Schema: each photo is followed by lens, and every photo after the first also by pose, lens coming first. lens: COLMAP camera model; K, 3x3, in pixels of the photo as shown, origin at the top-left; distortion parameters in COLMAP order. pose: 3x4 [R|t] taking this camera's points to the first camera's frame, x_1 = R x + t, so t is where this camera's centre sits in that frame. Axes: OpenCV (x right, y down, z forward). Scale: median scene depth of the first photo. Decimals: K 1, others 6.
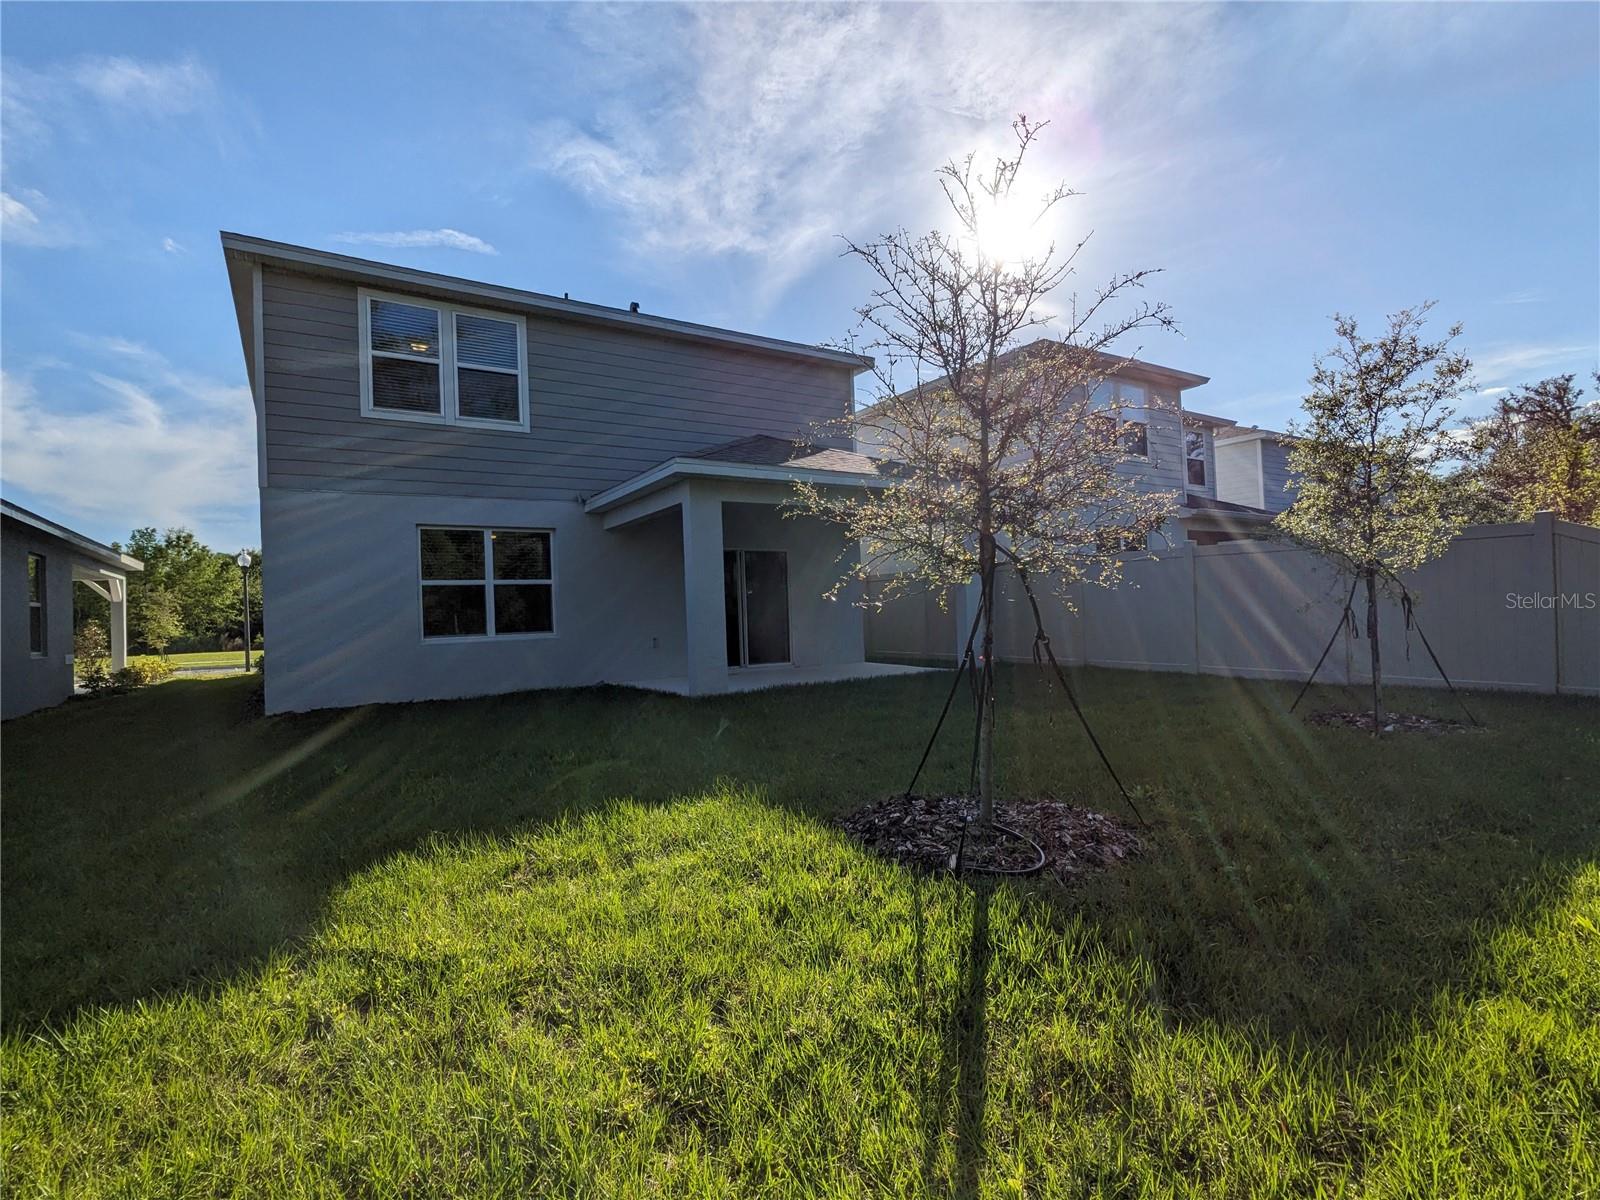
lens RADIAL K [[771.8, 0, 797.0], [0, 771.8, 596.9], [0, 0, 1]] dist [-0.000137, 0.001009]
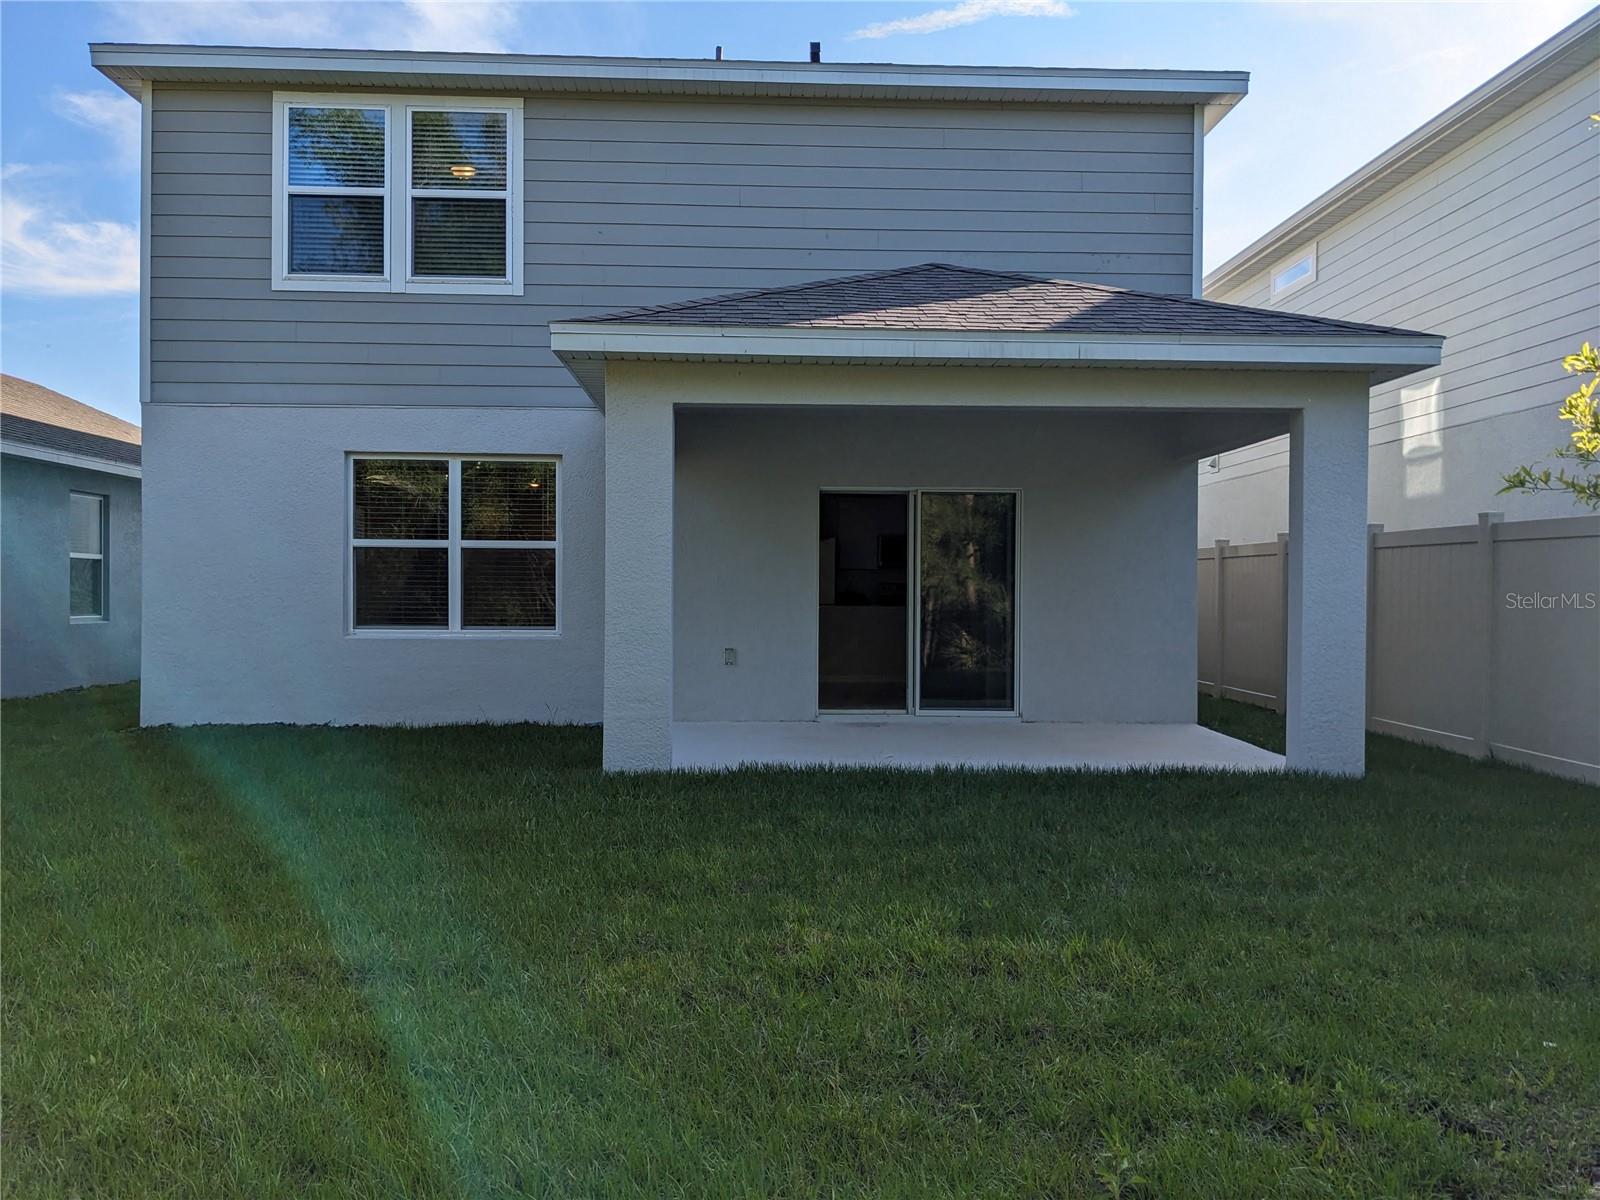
lens RADIAL K [[1261.7, 0, 800.0], [0, 1261.7, 600.0], [0, 0, 1]] dist [0.015800, -0.008895]
pose [[0.863940, 0.046177, -0.501474, 0.351502], [-0.027004, 0.998602, 0.045432, -0.027152], [0.502871, -0.025709, 0.863979, 0.260173]]
